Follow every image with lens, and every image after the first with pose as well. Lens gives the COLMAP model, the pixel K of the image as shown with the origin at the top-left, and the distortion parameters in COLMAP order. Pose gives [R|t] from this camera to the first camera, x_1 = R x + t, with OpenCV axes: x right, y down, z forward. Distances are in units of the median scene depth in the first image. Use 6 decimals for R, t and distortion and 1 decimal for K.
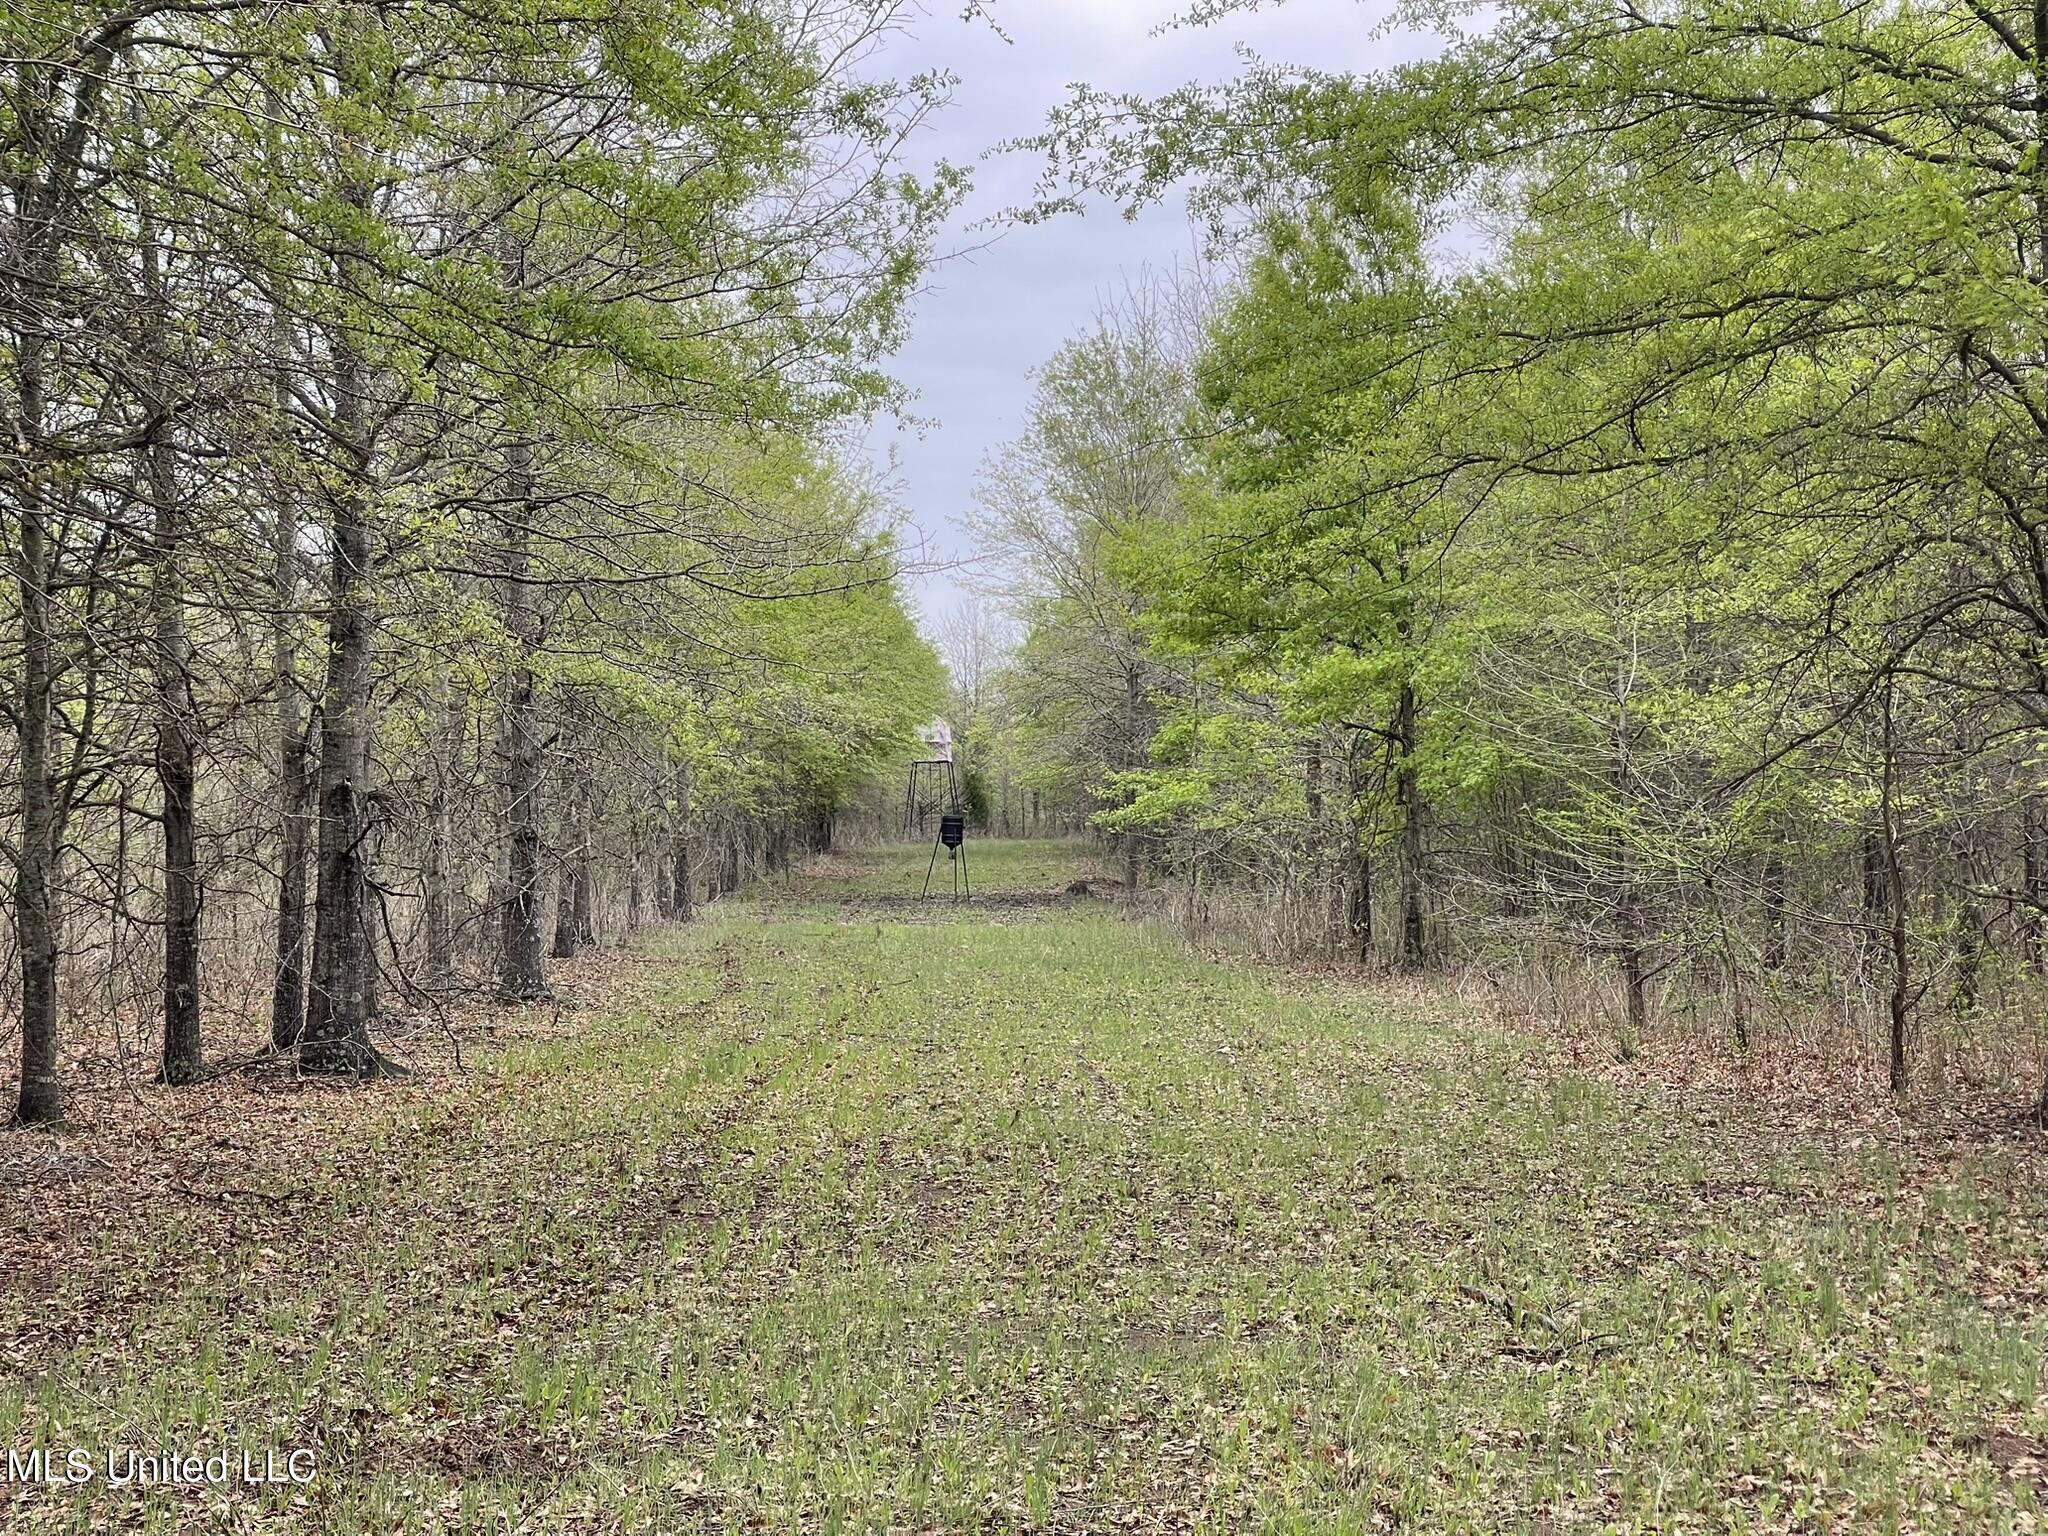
lens RADIAL K [[3667.4, 0, 1024.0], [0, 3667.4, 768.0], [0, 0, 1]] dist [0.124904, 0.078945]
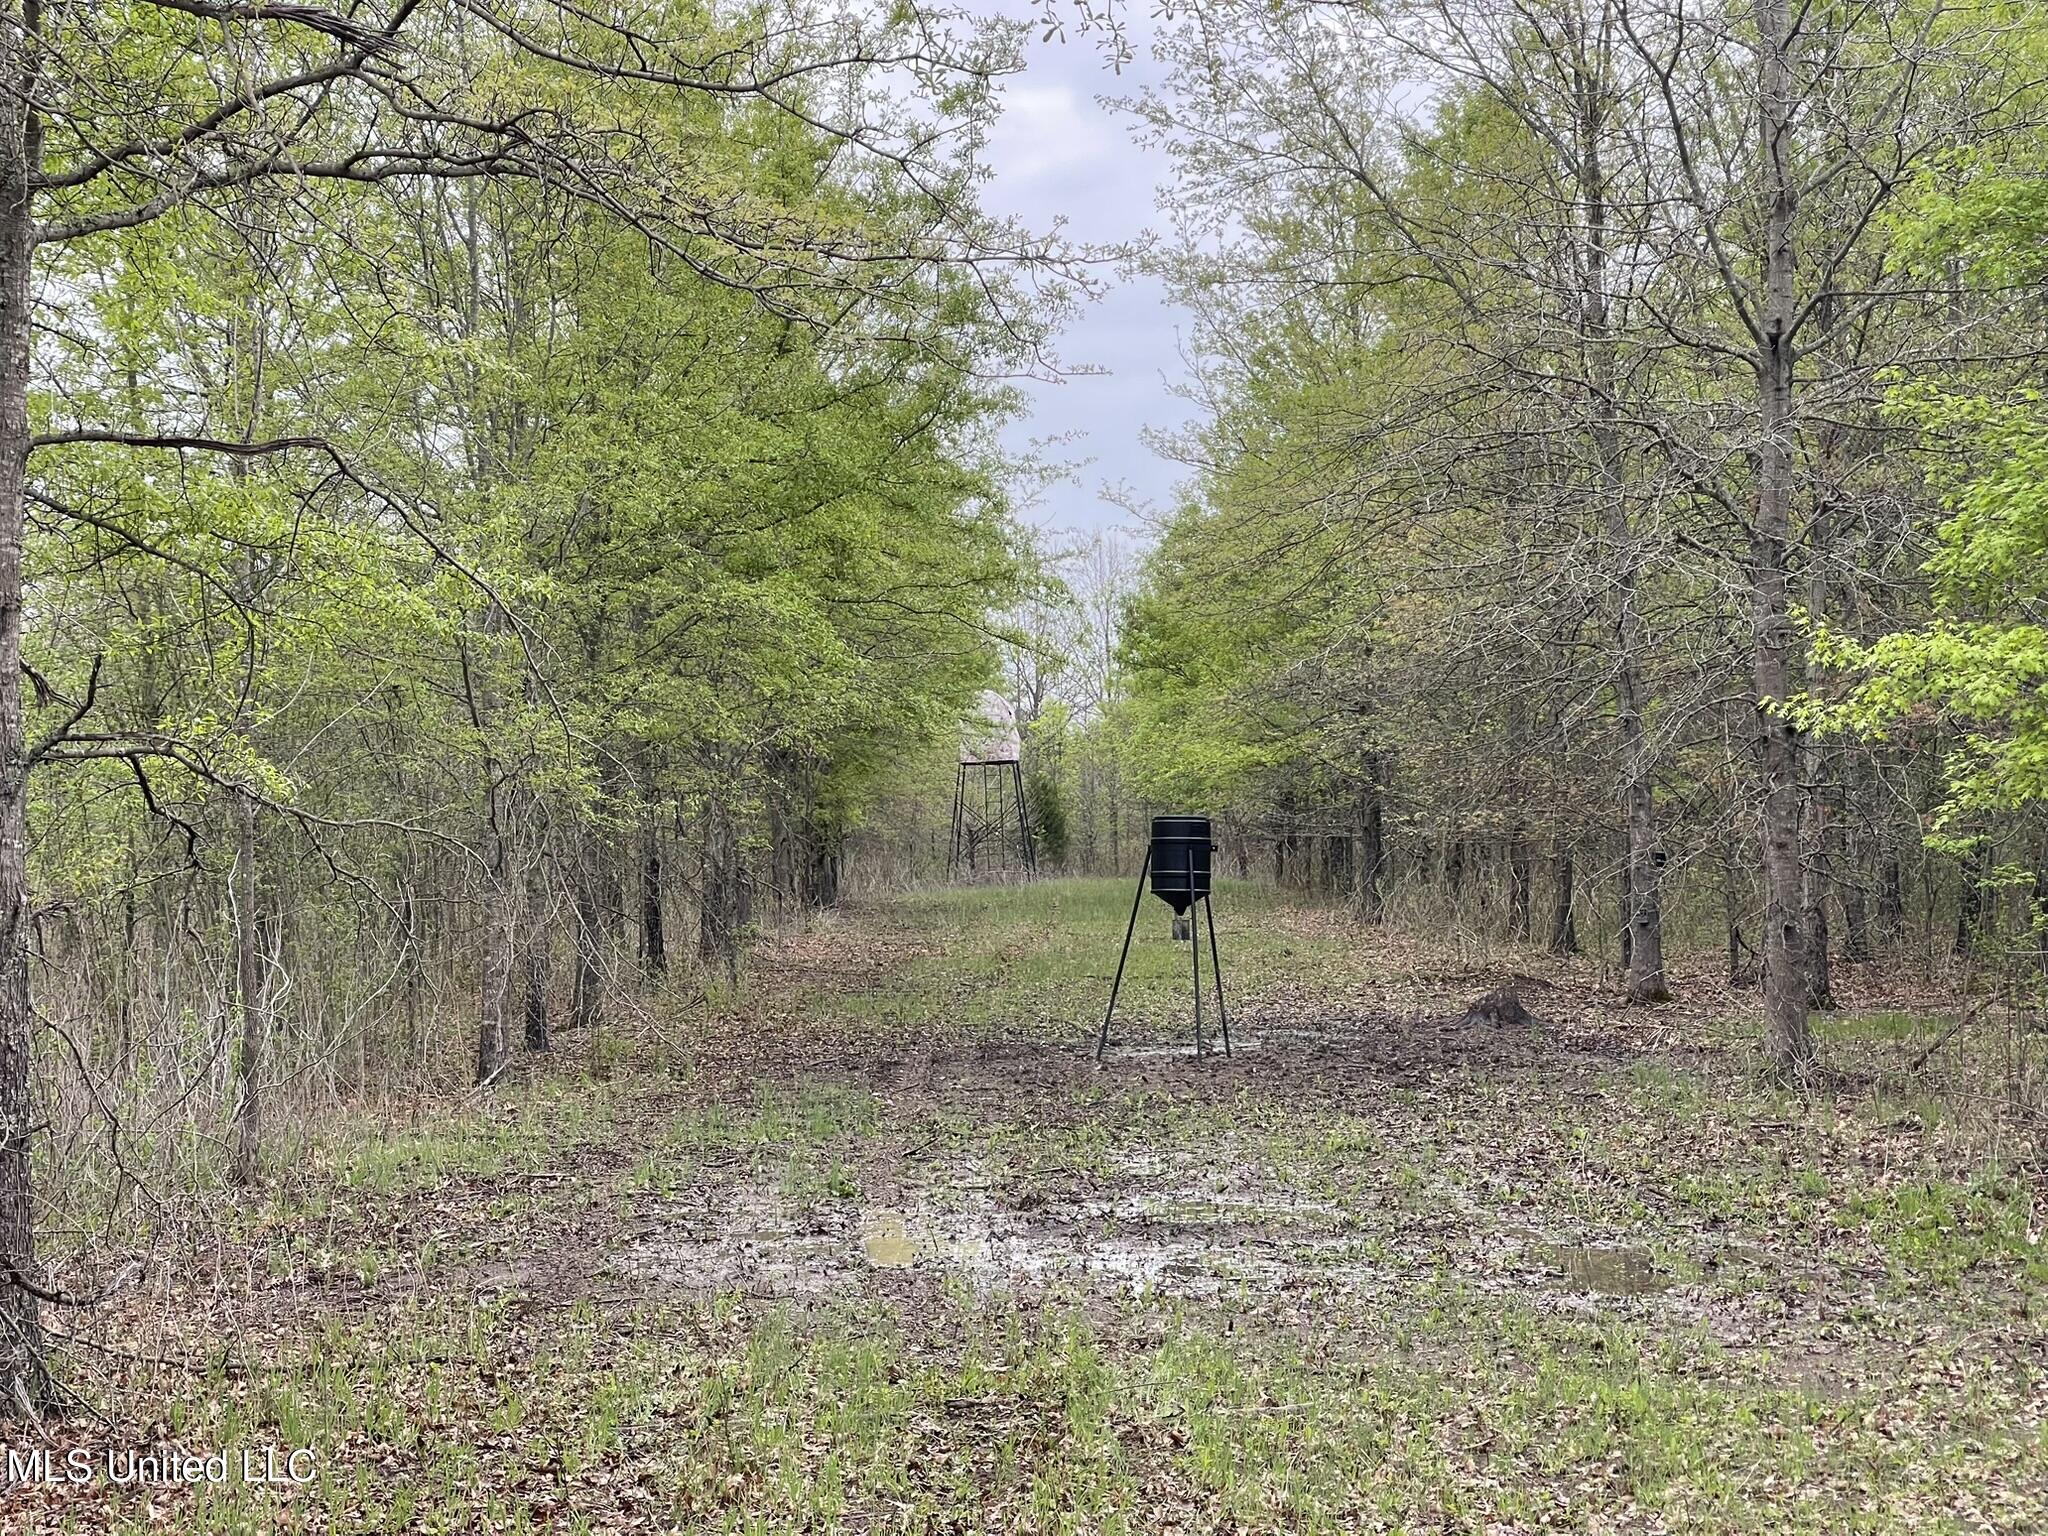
lens RADIAL K [[3667.4, 0, 1024.0], [0, 3667.4, 768.0], [0, 0, 1]] dist [0.124904, 0.078945]
pose [[0.999846, -0.017483, -0.001499, -0.024541], [0.017466, 0.999795, -0.010215, 0.008517], [0.001678, 0.010187, 0.999947, 0.468659]]
